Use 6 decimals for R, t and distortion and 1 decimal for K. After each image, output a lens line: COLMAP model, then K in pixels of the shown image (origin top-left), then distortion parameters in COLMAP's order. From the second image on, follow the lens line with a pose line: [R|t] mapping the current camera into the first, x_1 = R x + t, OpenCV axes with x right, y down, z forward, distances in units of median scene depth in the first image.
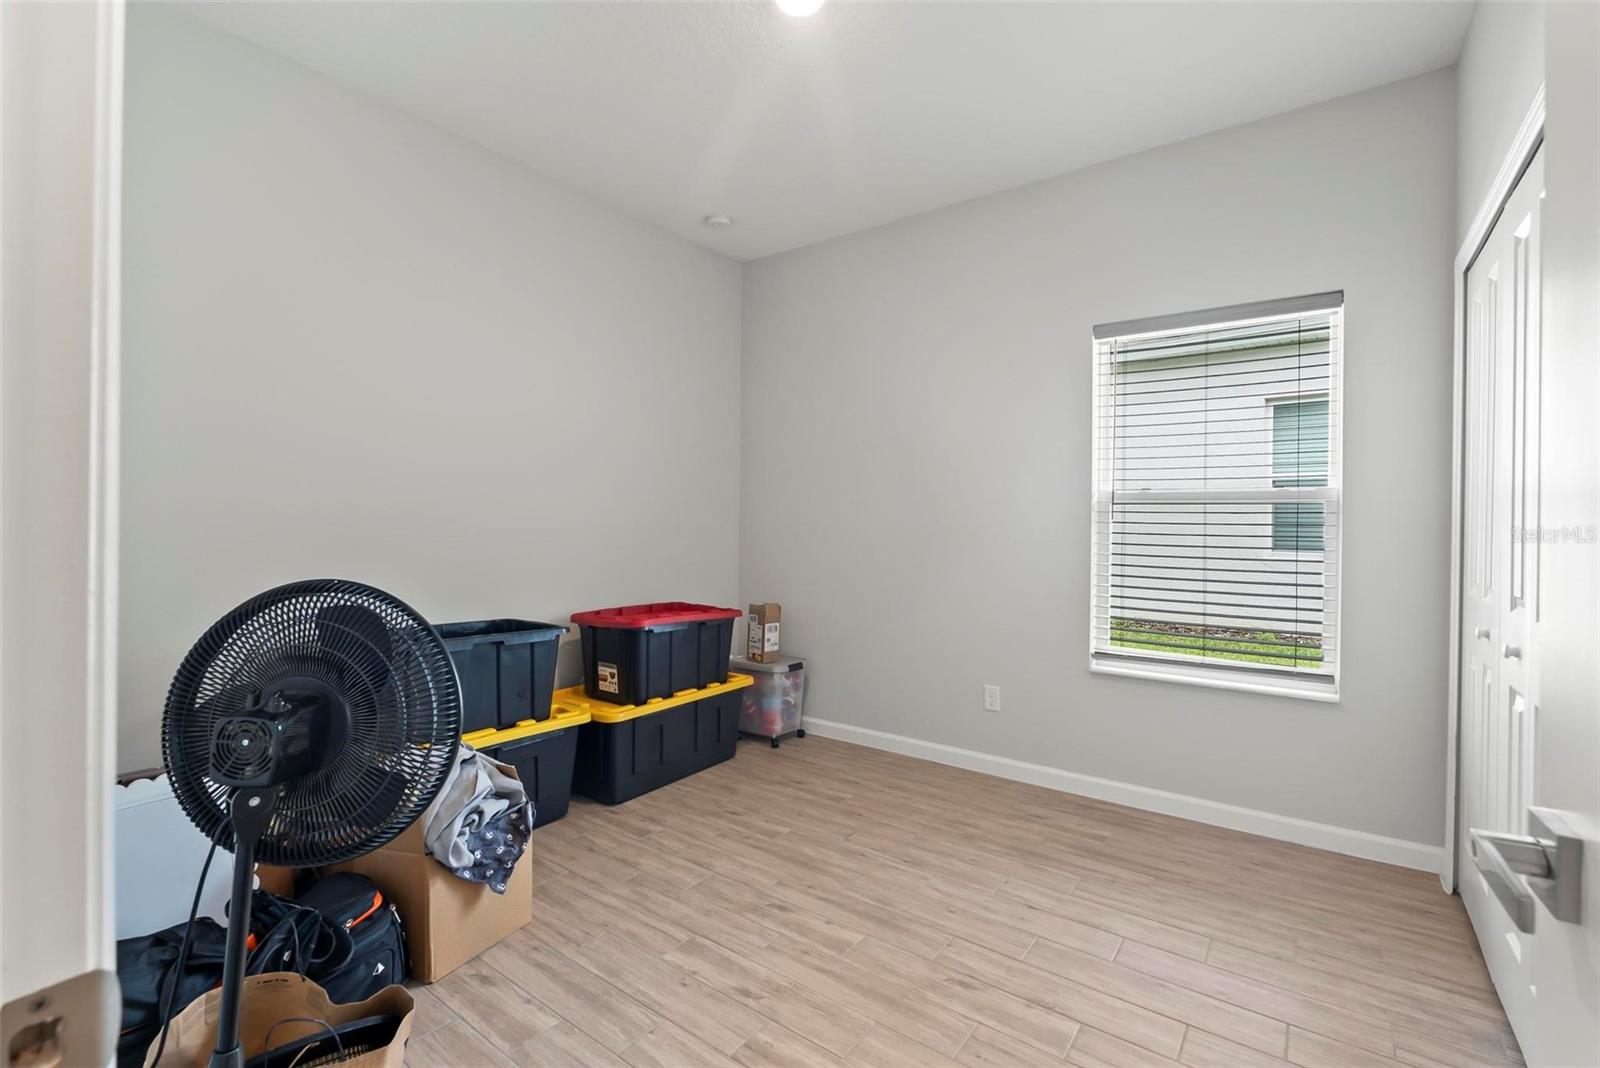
lens RADIAL K [[706.6, 0, 801.5], [0, 706.6, 530.0], [0, 0, 1]] dist [-0.005231, 0.000313]
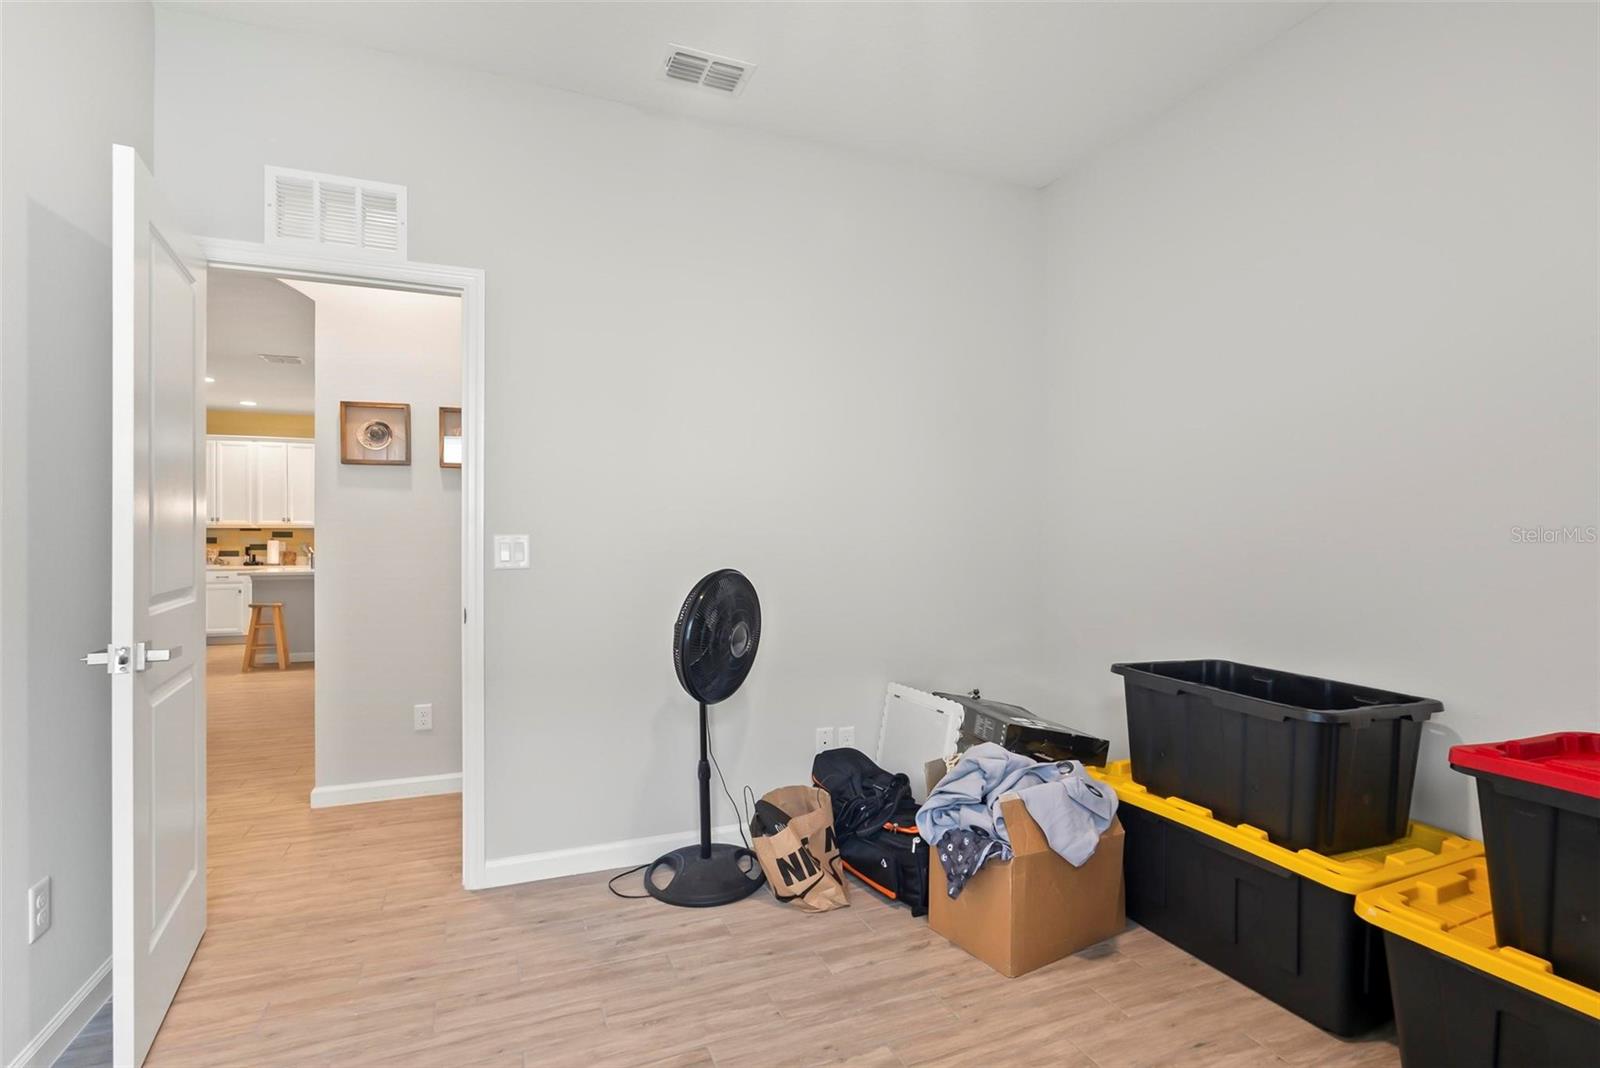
lens RADIAL K [[780.3, 0, 809.1], [0, 780.3, 538.2], [0, 0, 1]] dist [-0.014212, 0.005991]
pose [[-0.516911, -0.010332, -0.855977, 0.590866], [-0.013020, 0.999906, -0.004206, -0.002873], [0.855940, 0.008971, -0.516997, 1.248648]]
